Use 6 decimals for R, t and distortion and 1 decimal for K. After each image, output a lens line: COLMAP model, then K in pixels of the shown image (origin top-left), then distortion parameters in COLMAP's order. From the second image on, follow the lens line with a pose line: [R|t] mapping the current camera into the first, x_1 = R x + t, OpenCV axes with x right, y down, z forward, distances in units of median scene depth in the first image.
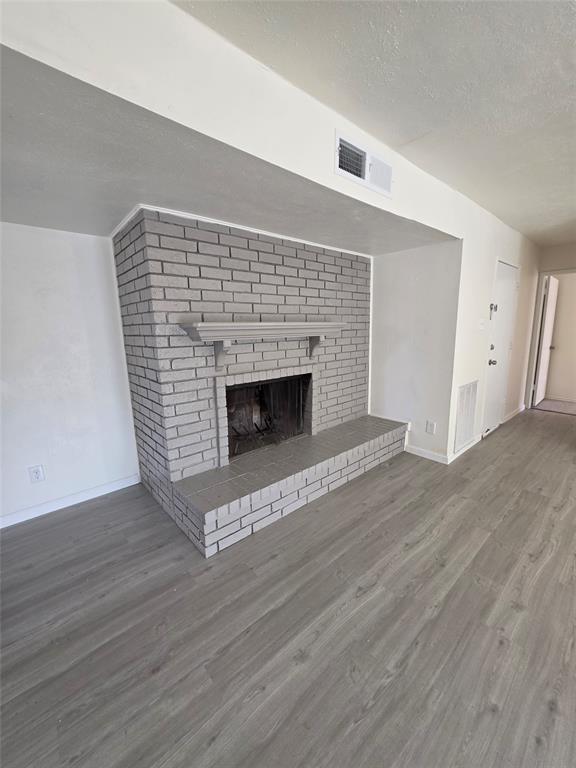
lens RADIAL K [[307.5, 0, 289.6], [0, 307.5, 383.6], [0, 0, 1]] dist [-0.008818, 0.002235]
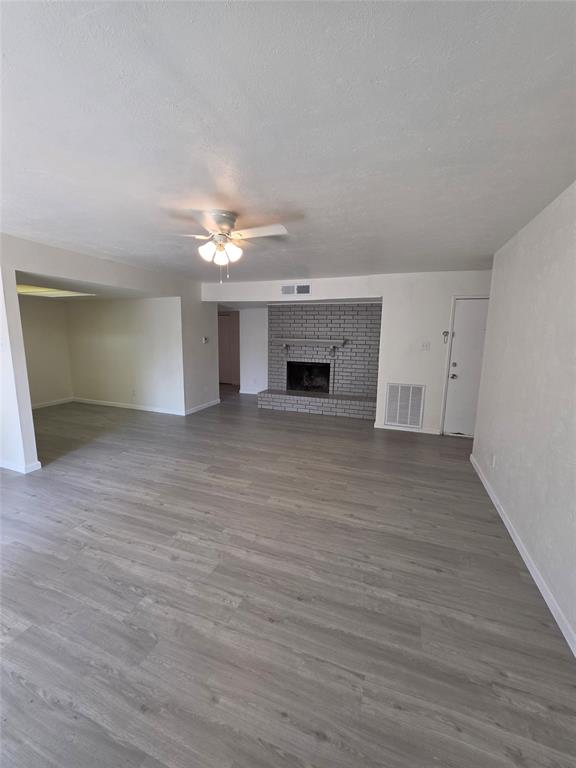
lens RADIAL K [[307.5, 0, 292.2], [0, 307.5, 382.9], [0, 0, 1]] dist [-0.008818, 0.002235]
pose [[0.479615, 0.159687, -0.862826, 1.926399], [-0.189555, 0.978939, 0.075810, -0.015034], [0.856761, 0.127193, 0.499783, -0.274701]]
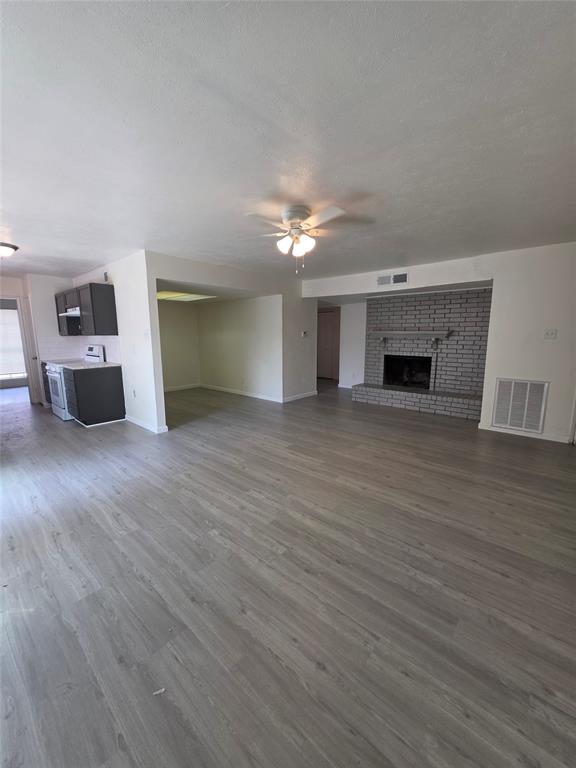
lens RADIAL K [[307.5, 0, 292.0], [0, 307.5, 382.6], [0, 0, 1]] dist [-0.008818, 0.002235]
pose [[0.135617, 0.169974, -0.976072, 2.027667], [-0.187169, 0.971830, 0.143229, 0.010487], [0.972921, 0.163266, 0.163610, -0.162142]]
